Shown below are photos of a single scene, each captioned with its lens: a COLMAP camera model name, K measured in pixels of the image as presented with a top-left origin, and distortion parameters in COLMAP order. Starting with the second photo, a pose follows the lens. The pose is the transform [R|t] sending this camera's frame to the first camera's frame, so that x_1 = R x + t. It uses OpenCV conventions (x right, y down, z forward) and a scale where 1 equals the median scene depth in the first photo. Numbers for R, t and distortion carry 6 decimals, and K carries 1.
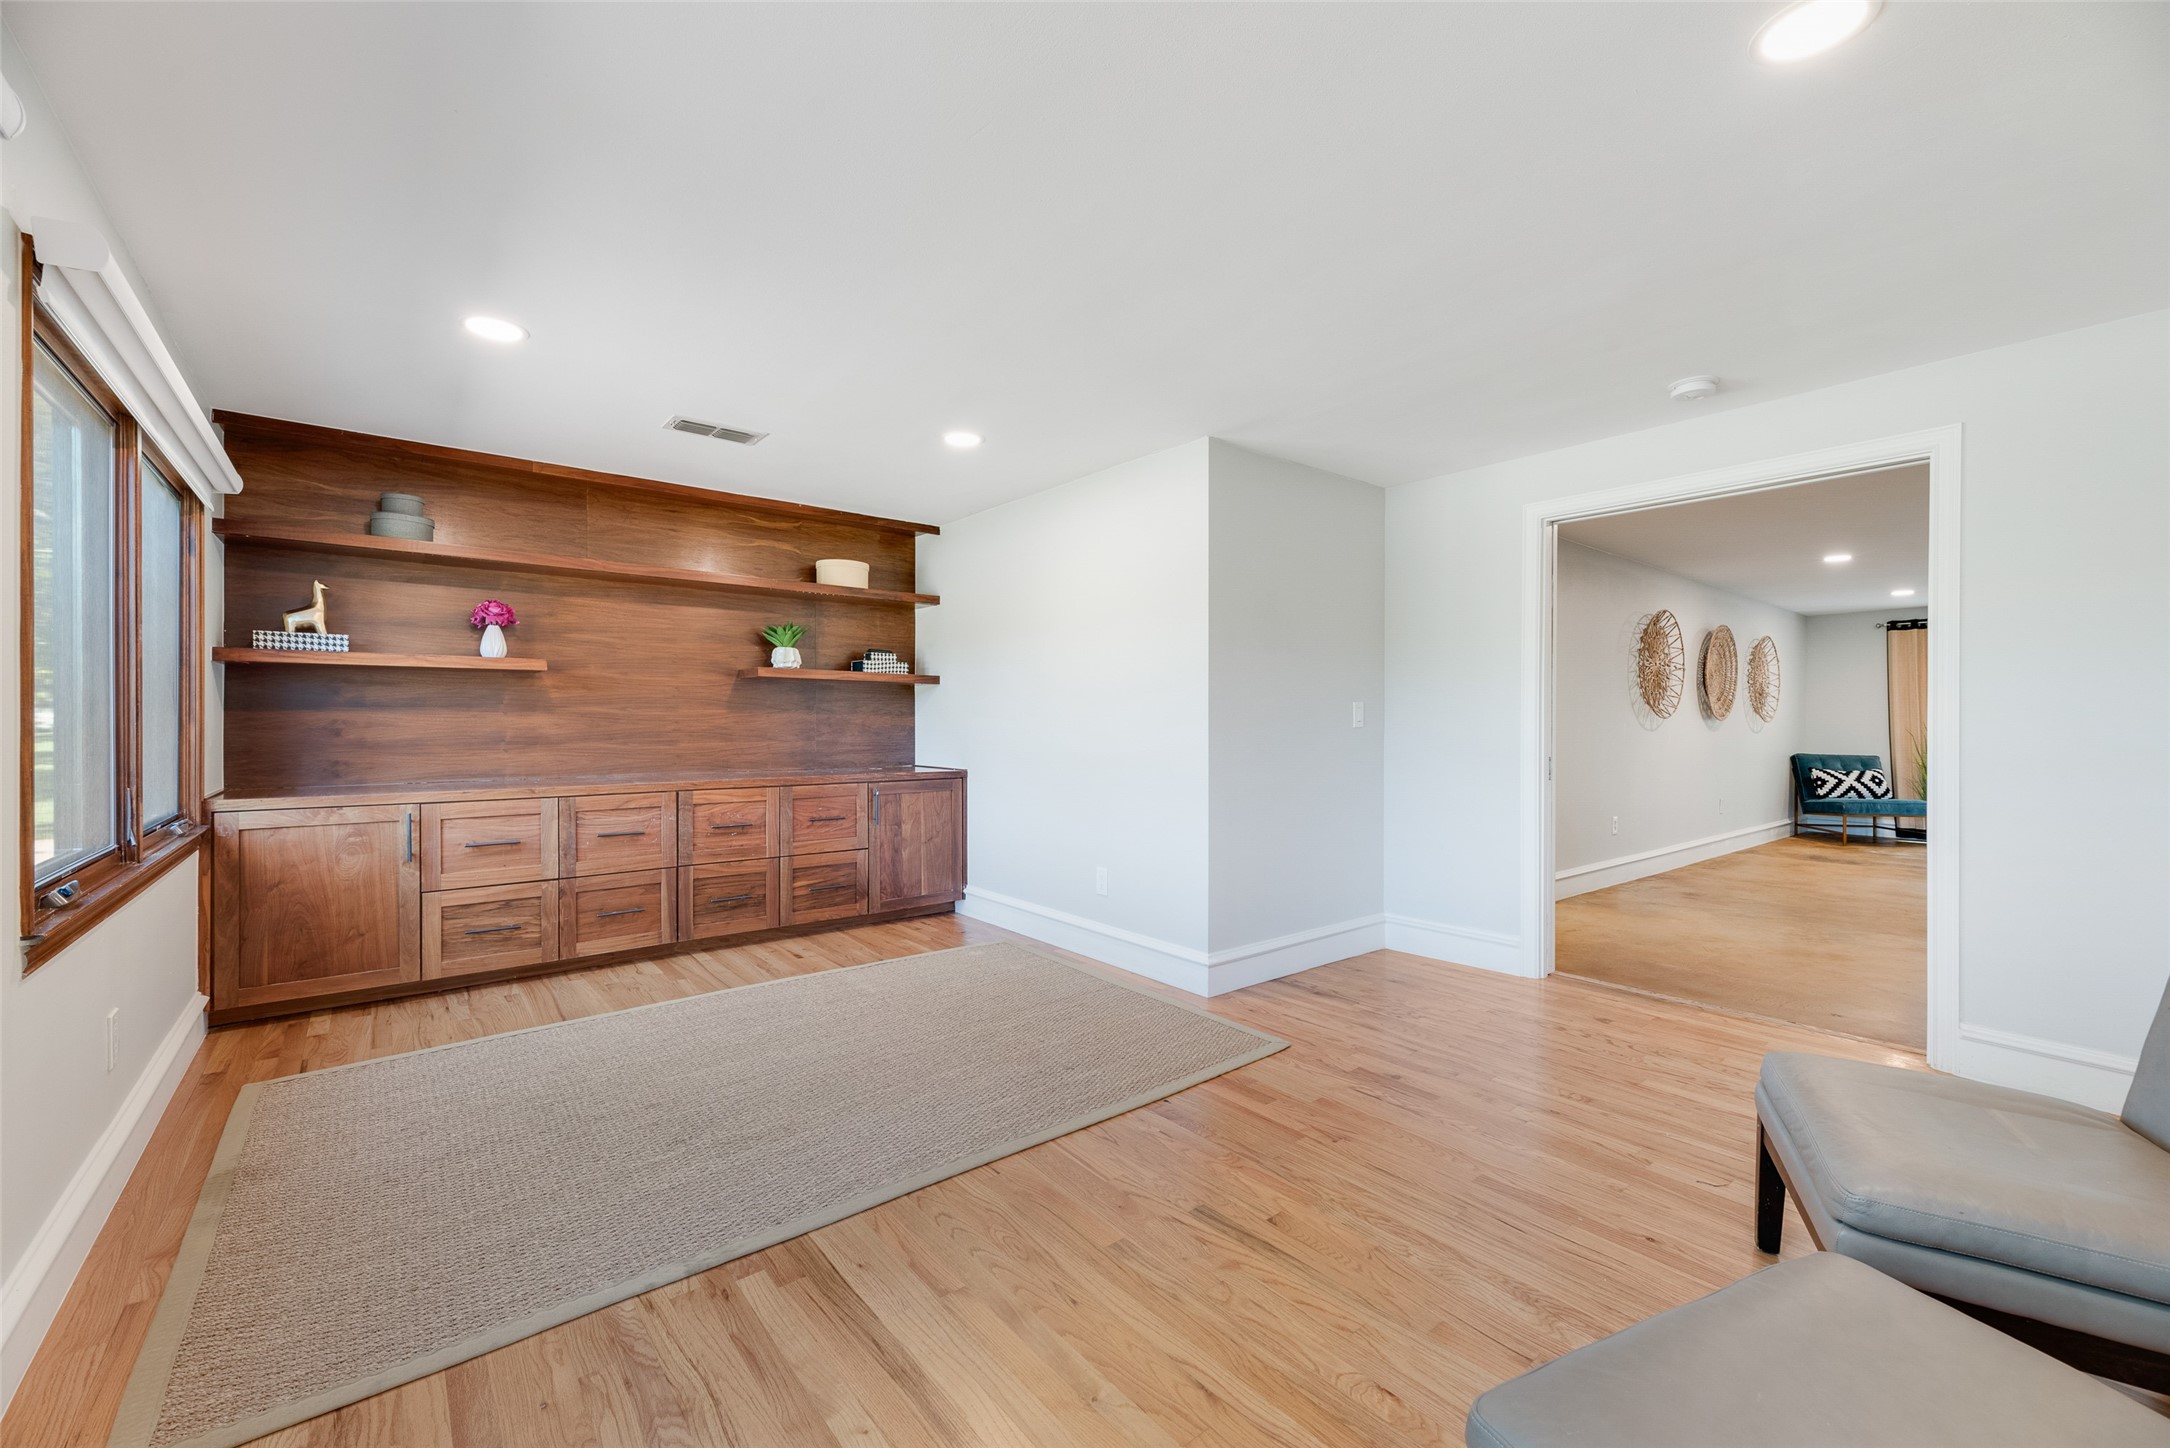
lens RADIAL K [[871.7, 0, 1079.6], [0, 871.7, 728.3], [0, 0, 1]] dist [0.002876, -0.000392]
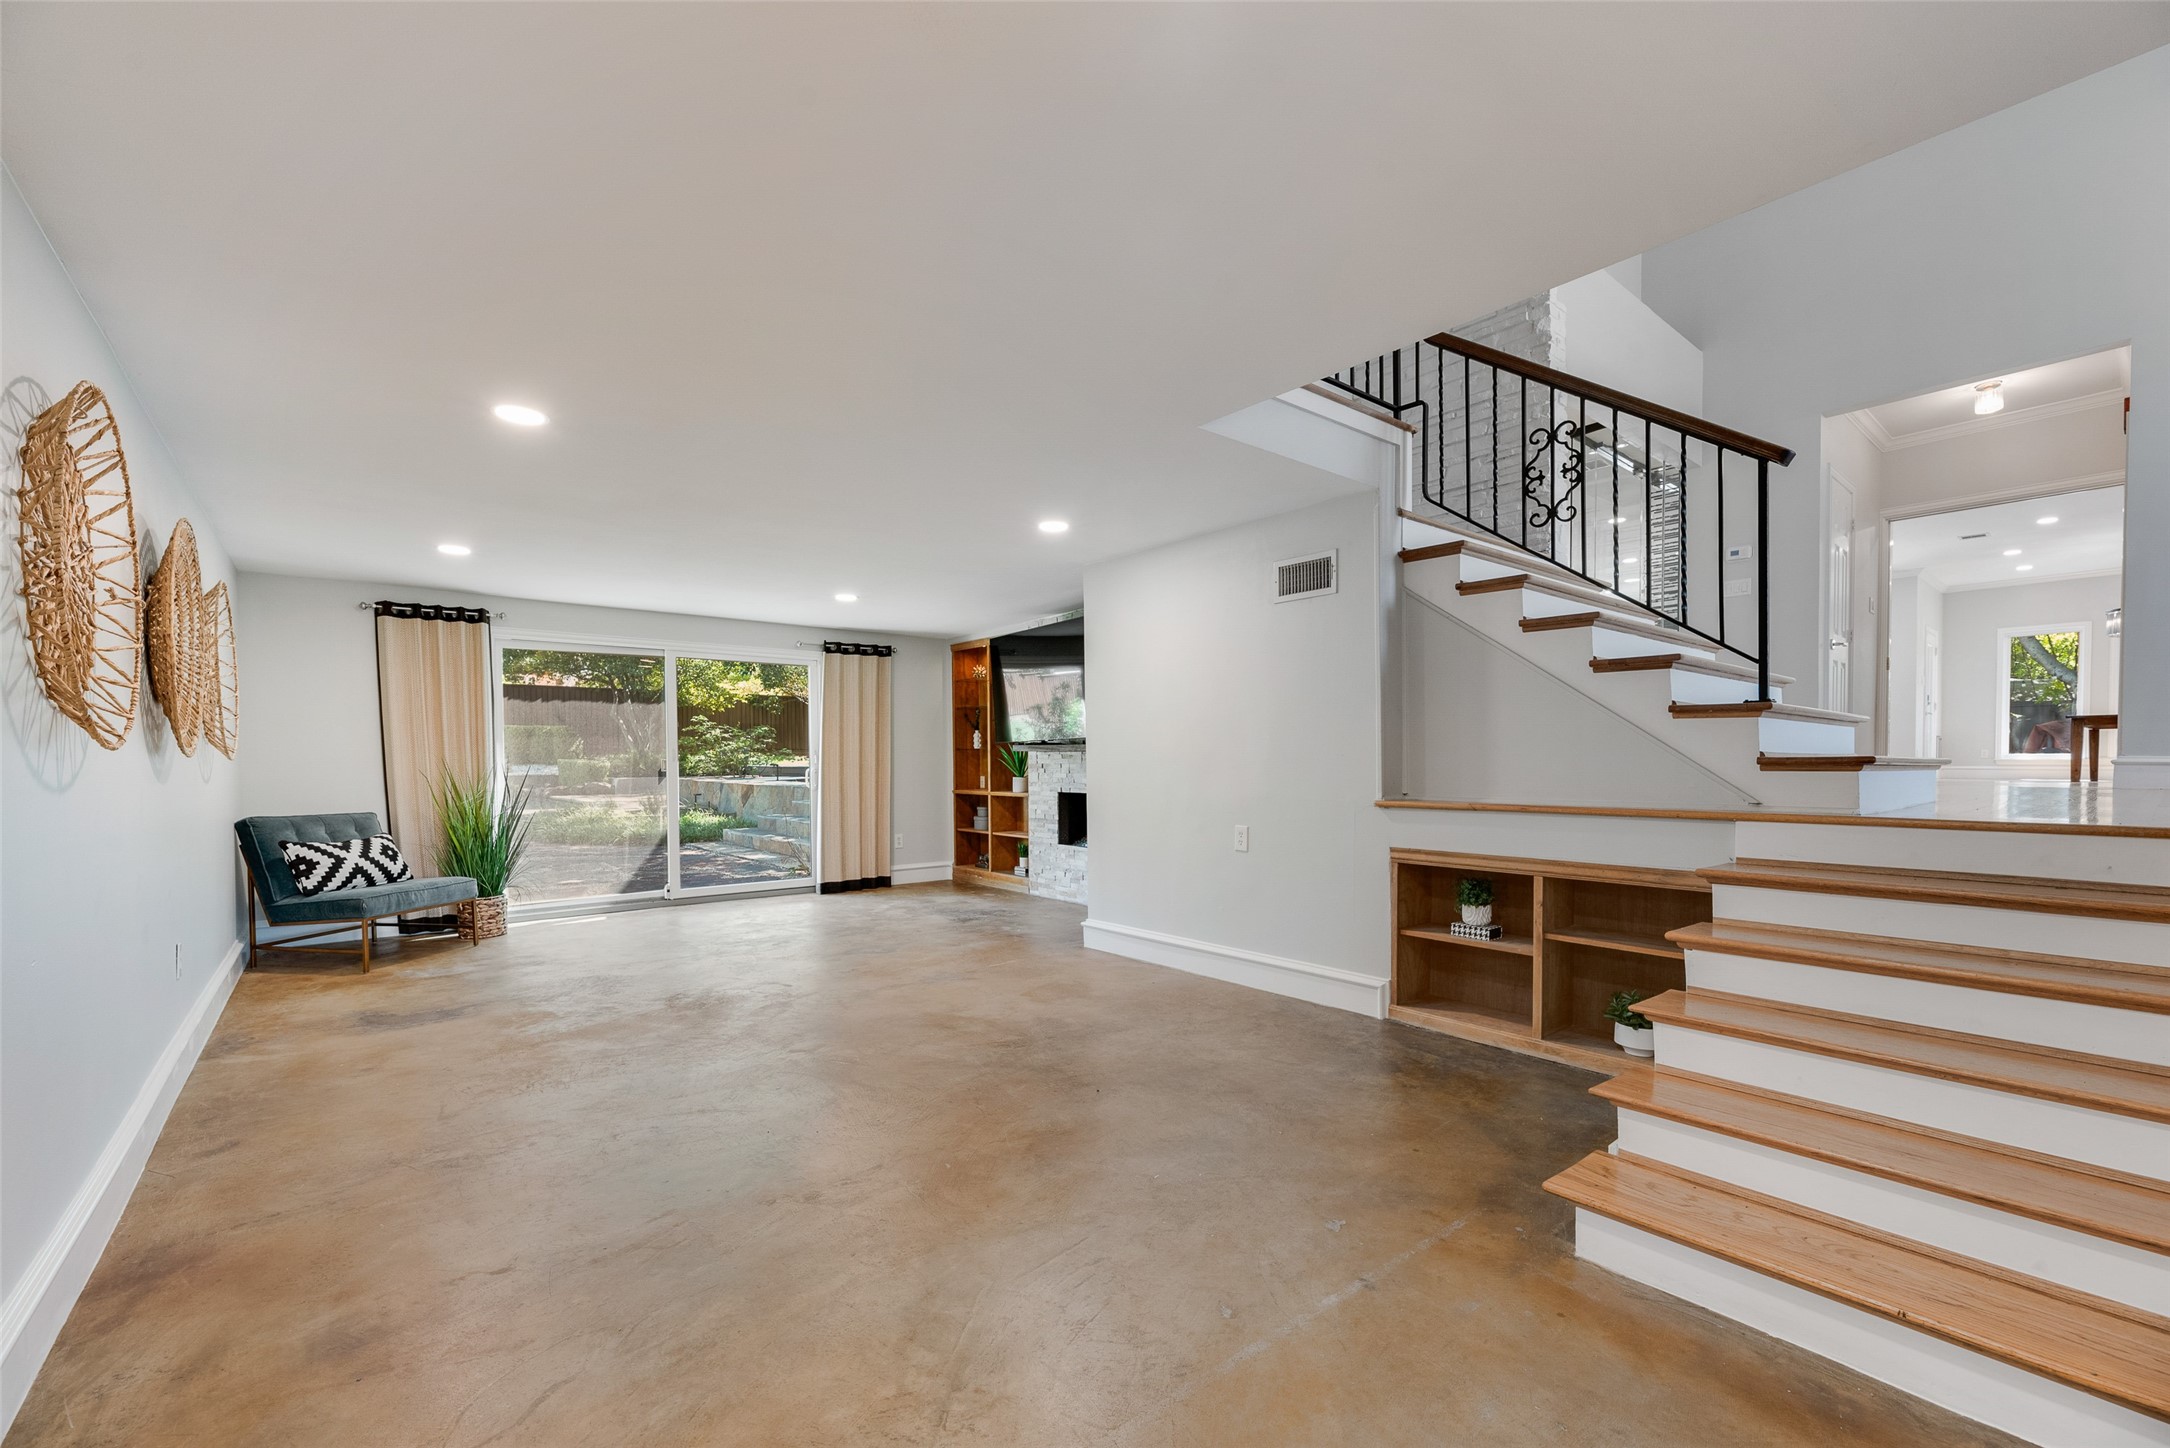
lens RADIAL K [[871.7, 0, 1076.3], [0, 871.7, 779.3], [0, 0, 1]] dist [0.002876, -0.000392]
pose [[-0.030652, -0.021861, 0.999291, 0.272940], [0.003567, 0.999752, 0.021980, -0.004373], [-0.999524, 0.004239, -0.030566, 0.519115]]
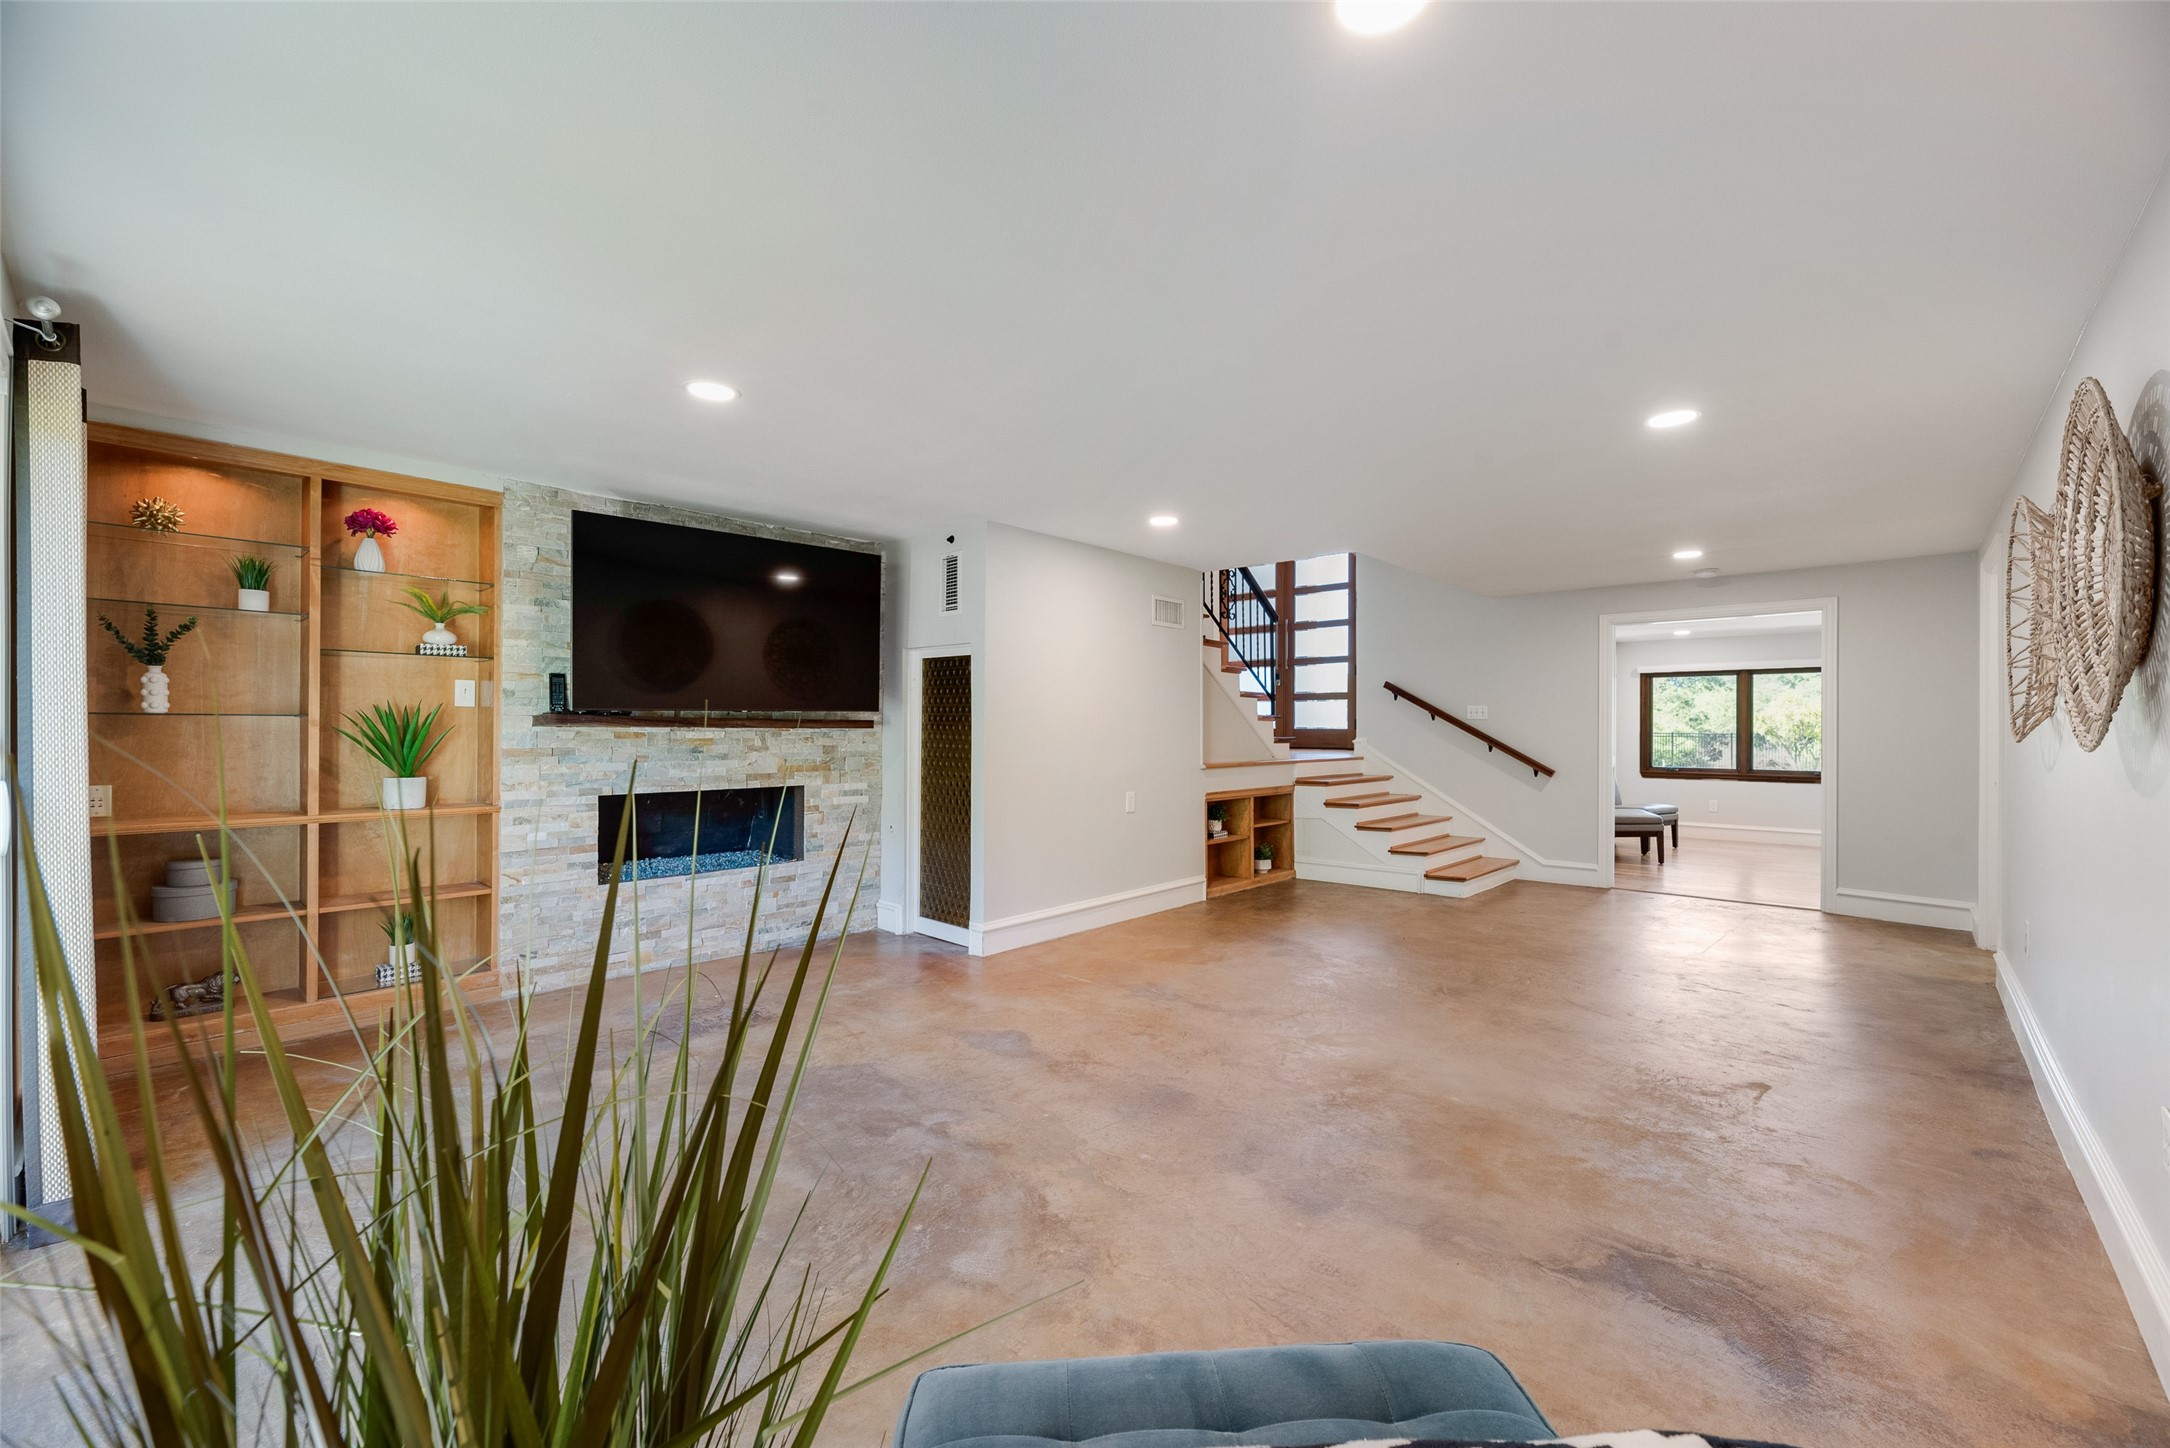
lens RADIAL K [[871.7, 0, 1085.4], [0, 871.7, 729.2], [0, 0, 1]] dist [0.002876, -0.000392]
pose [[-0.986522, -0.003369, -0.163593, 0.843226], [-0.003428, 0.999994, 0.000081, -0.011195], [0.163592, 0.000641, -0.986528, 0.976747]]
